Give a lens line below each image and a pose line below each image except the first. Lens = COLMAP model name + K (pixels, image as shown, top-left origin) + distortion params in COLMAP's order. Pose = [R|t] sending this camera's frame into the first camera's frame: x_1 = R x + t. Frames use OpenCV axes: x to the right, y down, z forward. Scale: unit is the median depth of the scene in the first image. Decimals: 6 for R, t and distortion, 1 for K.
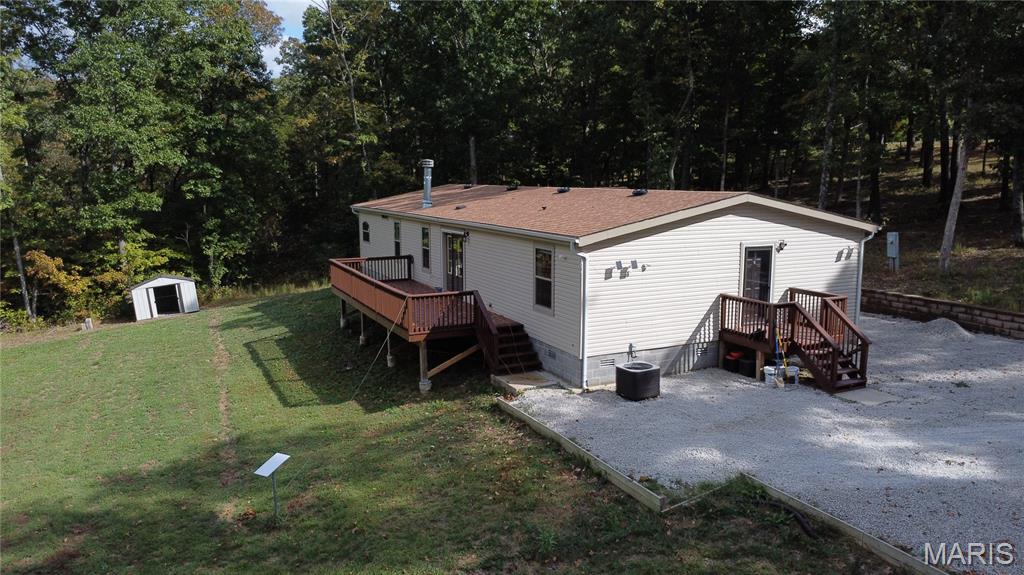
lens RADIAL K [[746.1, 0, 517.0], [0, 746.1, 292.7], [0, 0, 1]] dist [-0.024527, -0.010712]
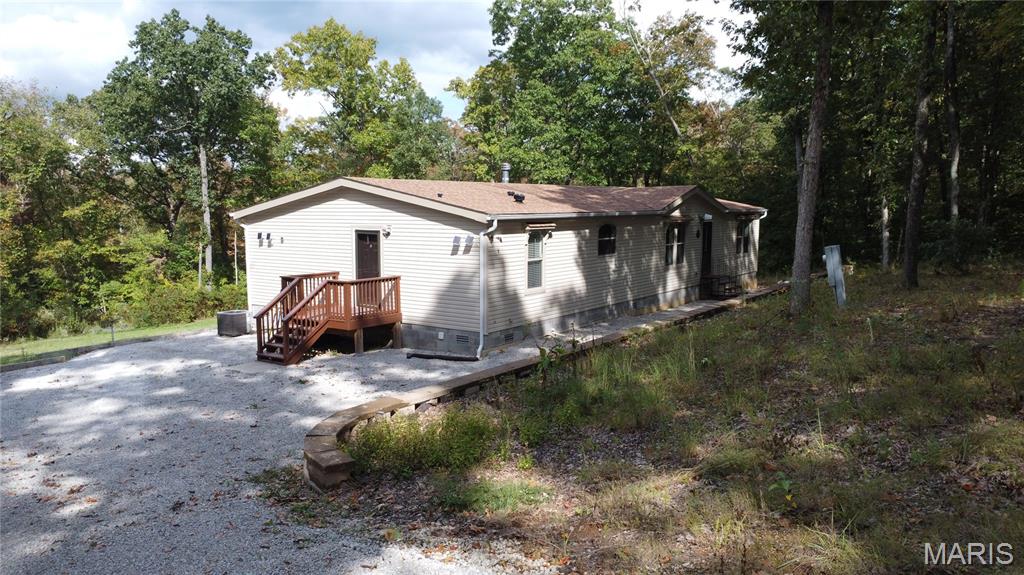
lens RADIAL K [[746.1, 0, 521.4], [0, 746.1, 281.5], [0, 0, 1]] dist [-0.024527, -0.010712]
pose [[0.480873, 0.090753, -0.872081, 1.297439], [-0.134161, 0.990532, 0.029102, -0.049617], [0.866465, 0.103005, 0.488496, 0.682626]]
